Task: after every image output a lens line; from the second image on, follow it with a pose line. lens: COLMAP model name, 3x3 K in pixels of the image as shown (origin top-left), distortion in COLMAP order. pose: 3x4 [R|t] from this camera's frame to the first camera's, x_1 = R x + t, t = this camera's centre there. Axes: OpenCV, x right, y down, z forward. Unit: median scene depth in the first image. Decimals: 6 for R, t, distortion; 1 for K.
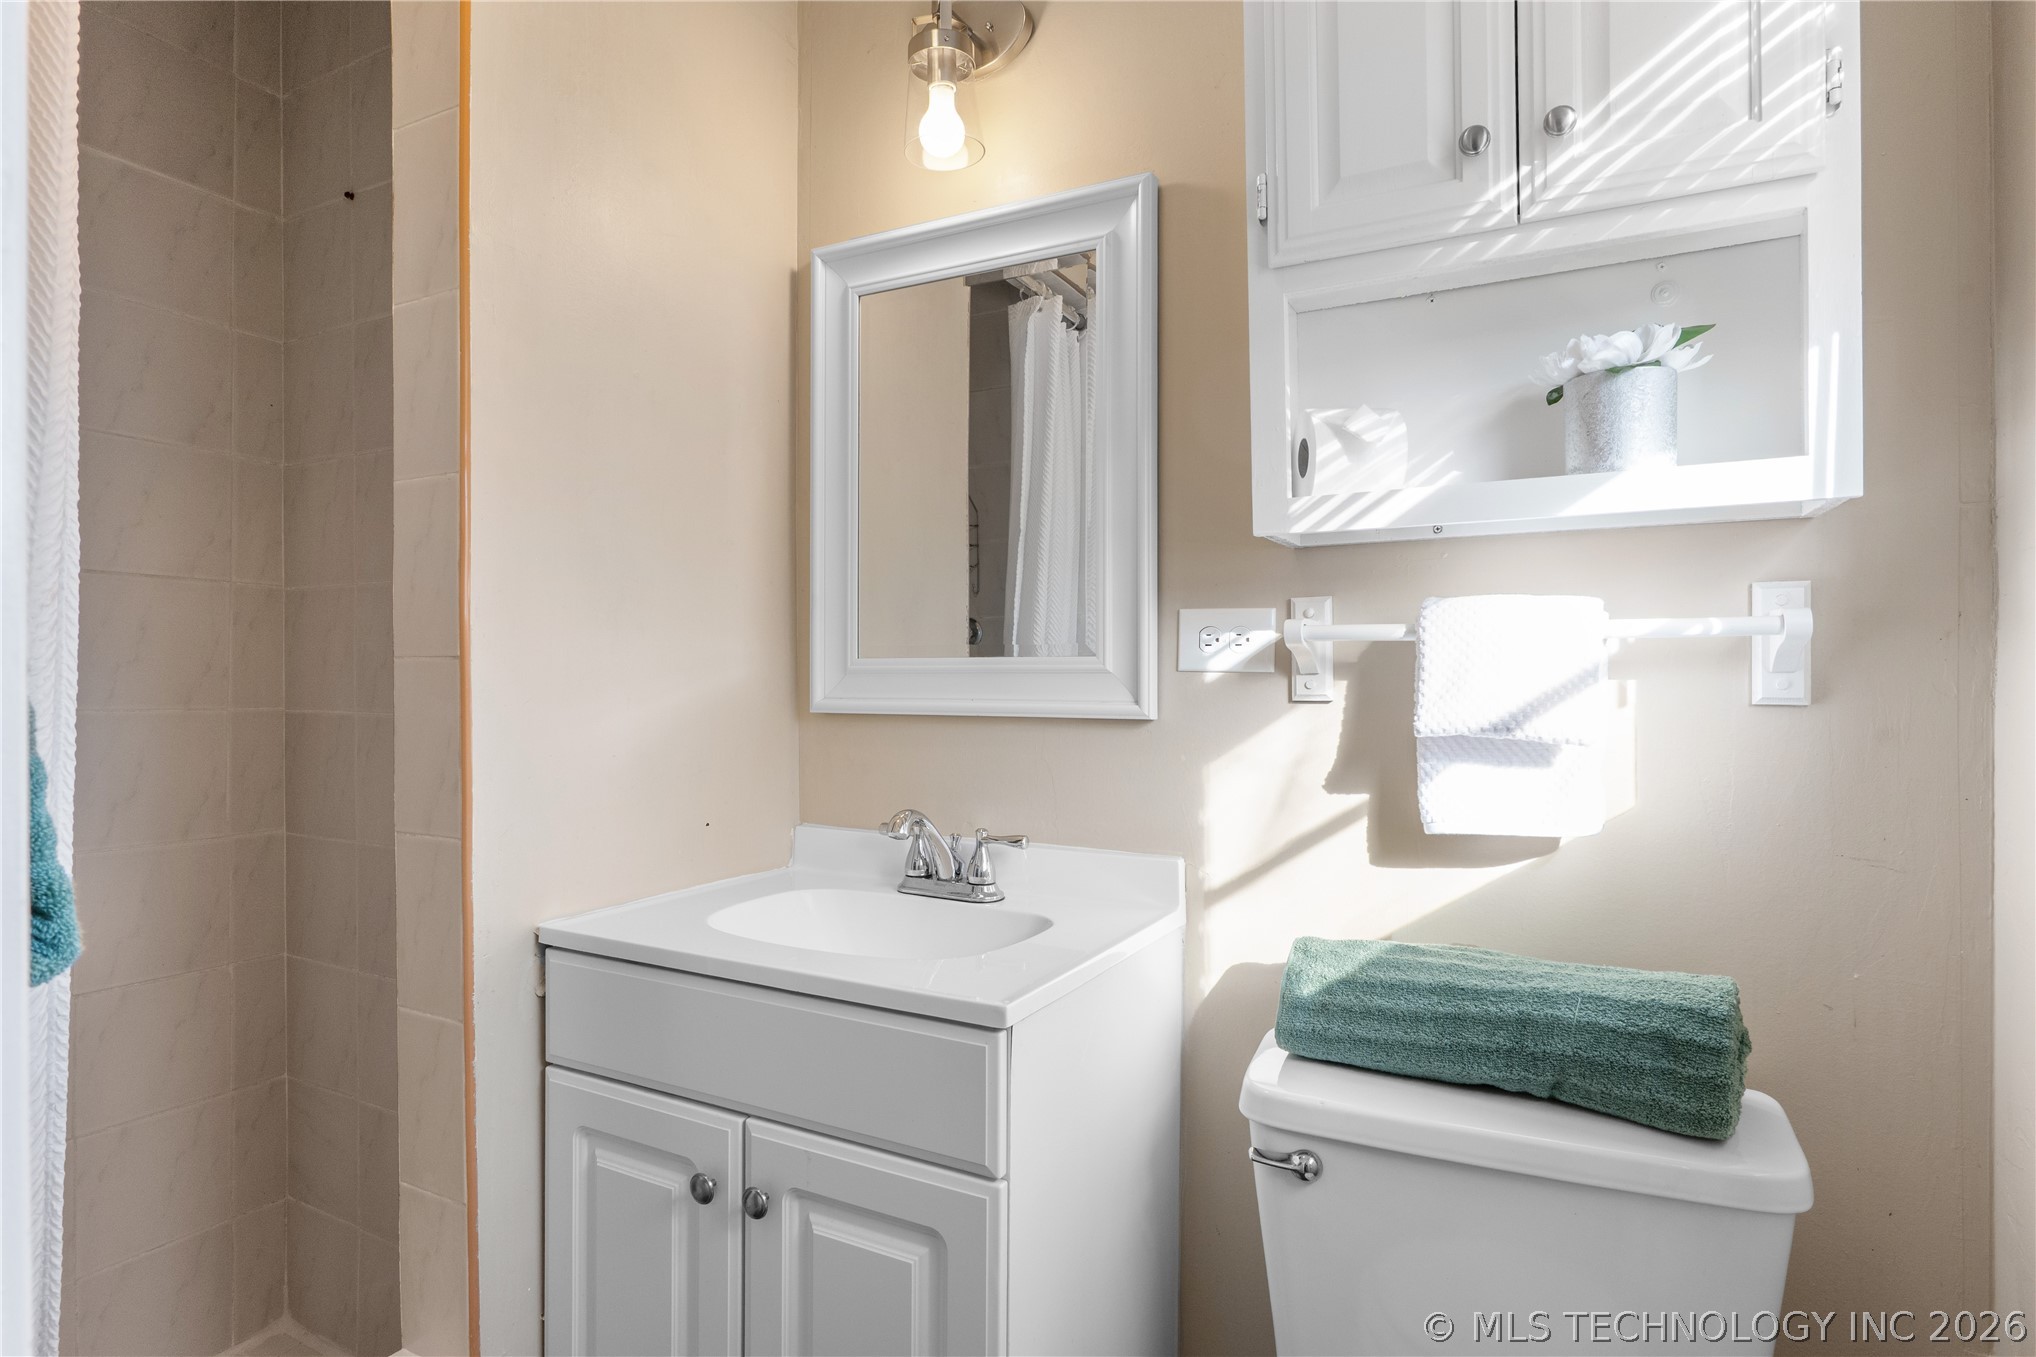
lens RADIAL K [[1082.4, 0, 1020.8], [0, 1082.4, 676.9], [0, 0, 1]] dist [-0.017427, 0.008055]
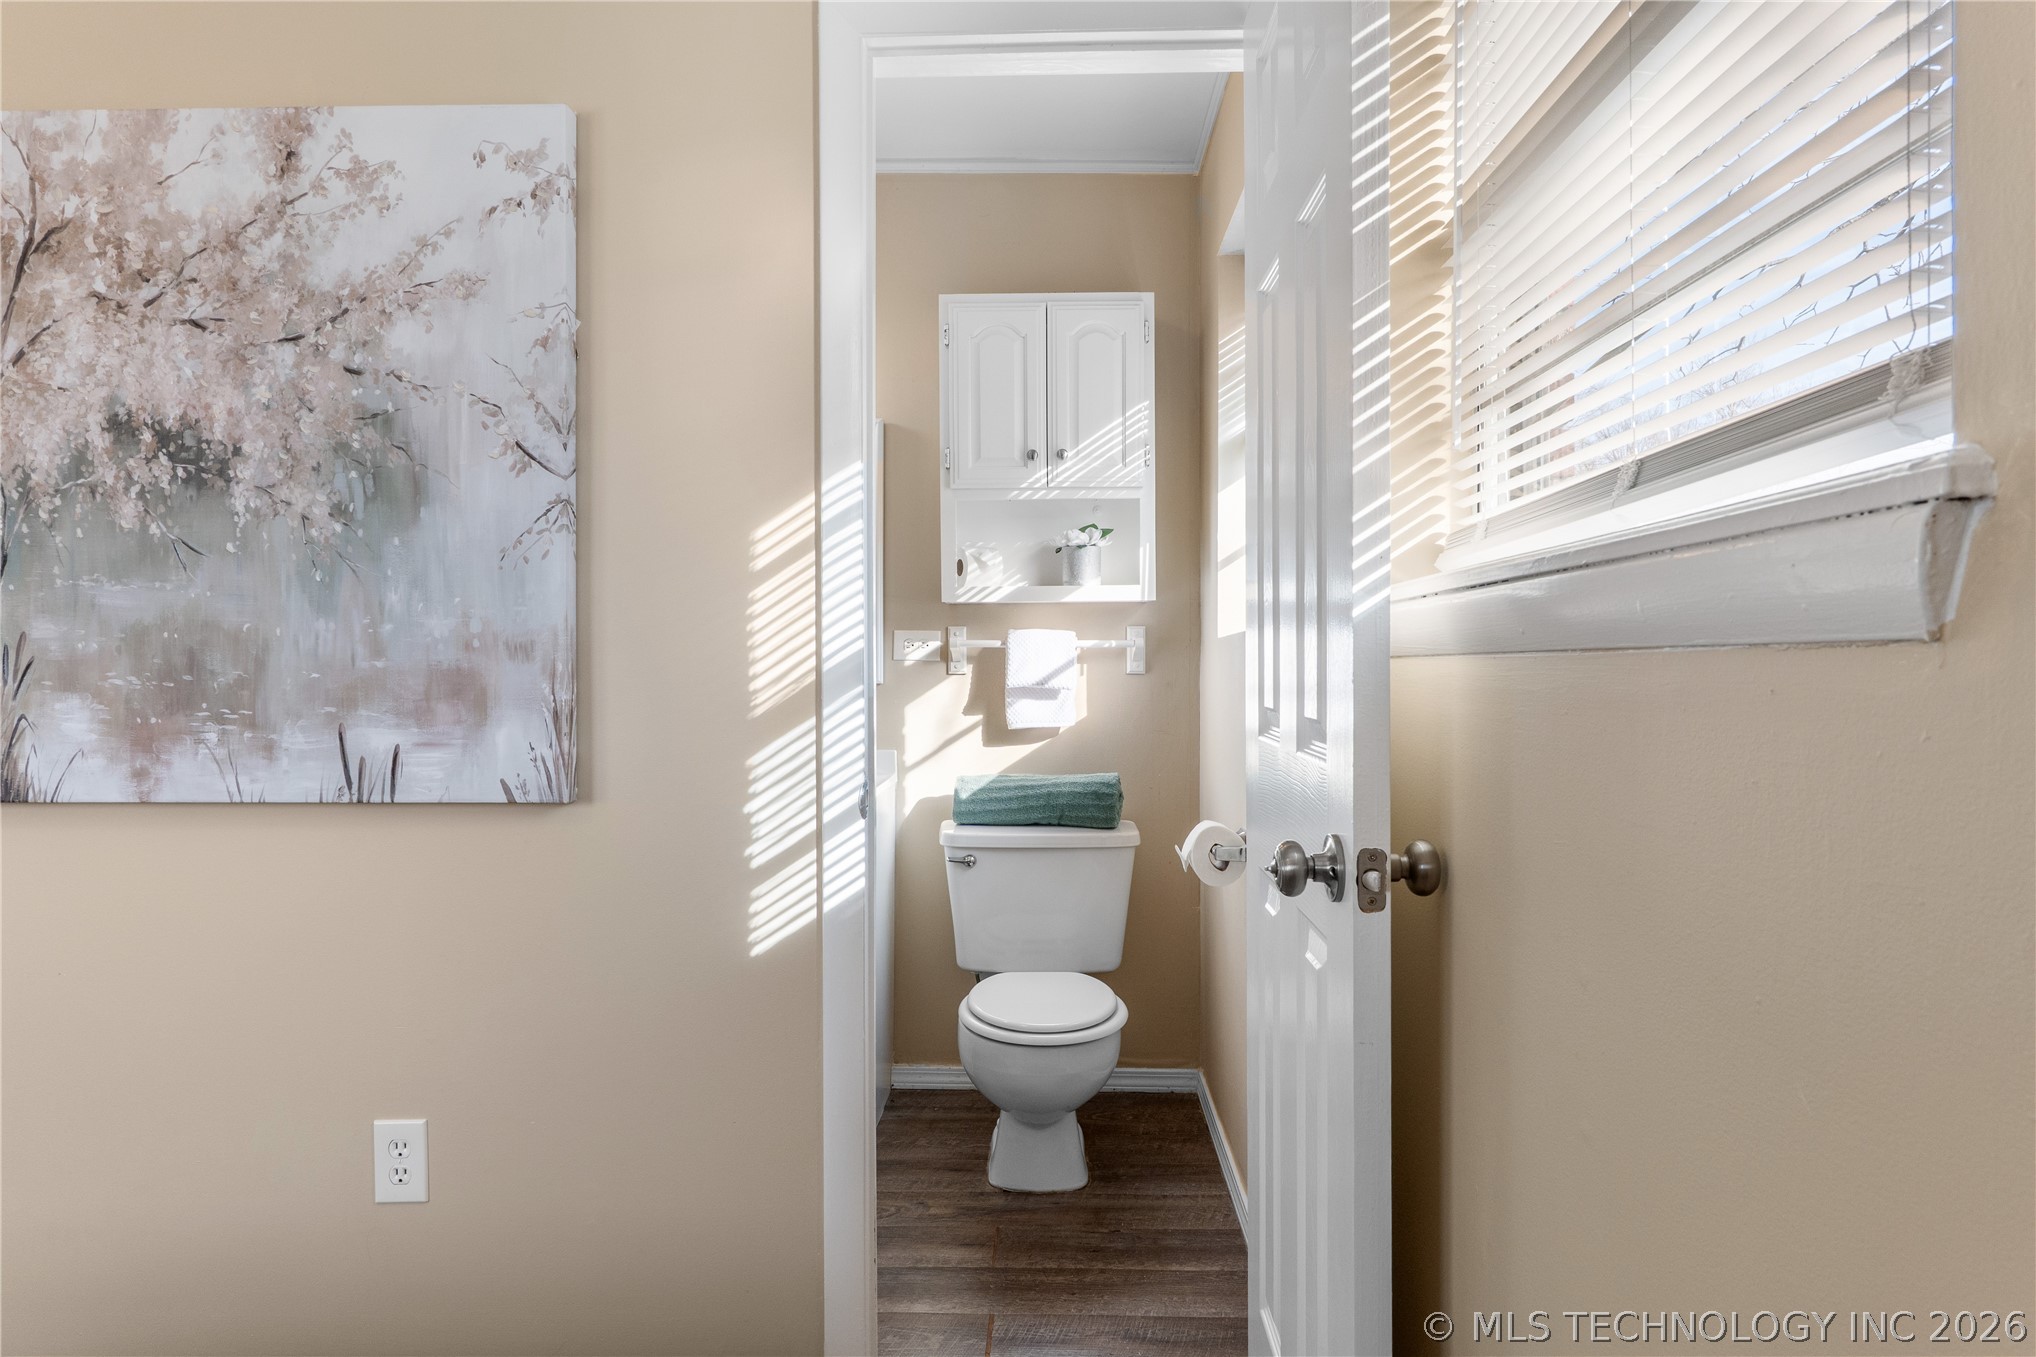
lens RADIAL K [[1126.8, 0, 1022.2], [0, 1126.8, 670.3], [0, 0, 1]] dist [-0.007620, 0.008135]
pose [[0.897062, -0.002886, 0.441895, -0.699047], [0.000079, 0.999980, 0.006371, 0.000264], [-0.441905, -0.005680, 0.897044, -1.243747]]
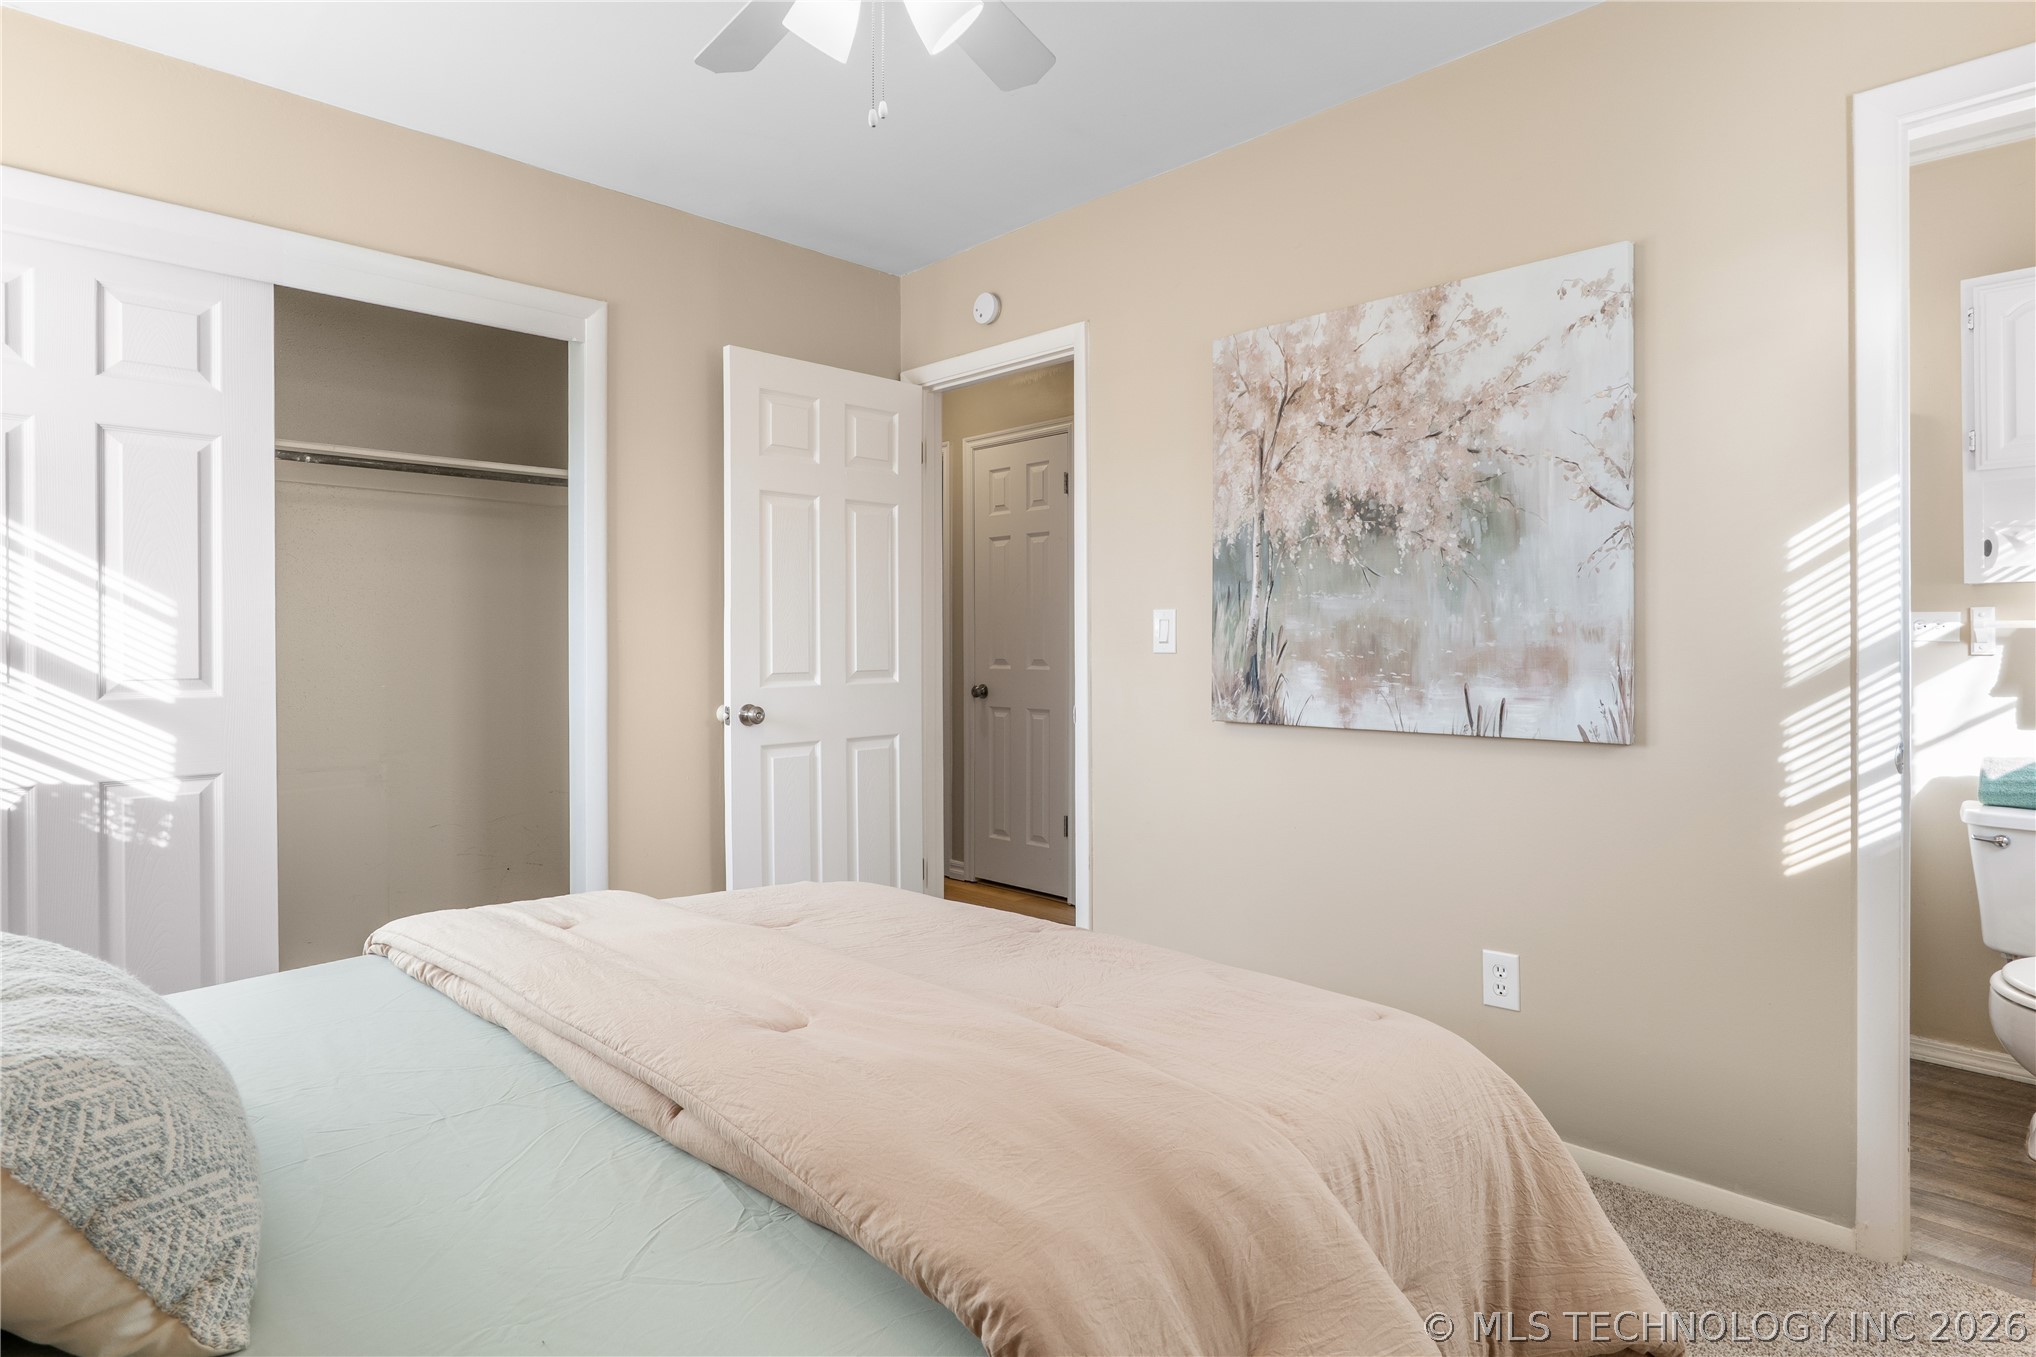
lens RADIAL K [[1082.4, 0, 1033.0], [0, 1082.4, 646.3], [0, 0, 1]] dist [-0.017427, 0.008055]
pose [[0.954719, 0.000800, -0.297509, -1.025134], [-0.000120, 0.999997, 0.002302, 0.000693], [0.297511, -0.002162, 0.954716, -1.829190]]
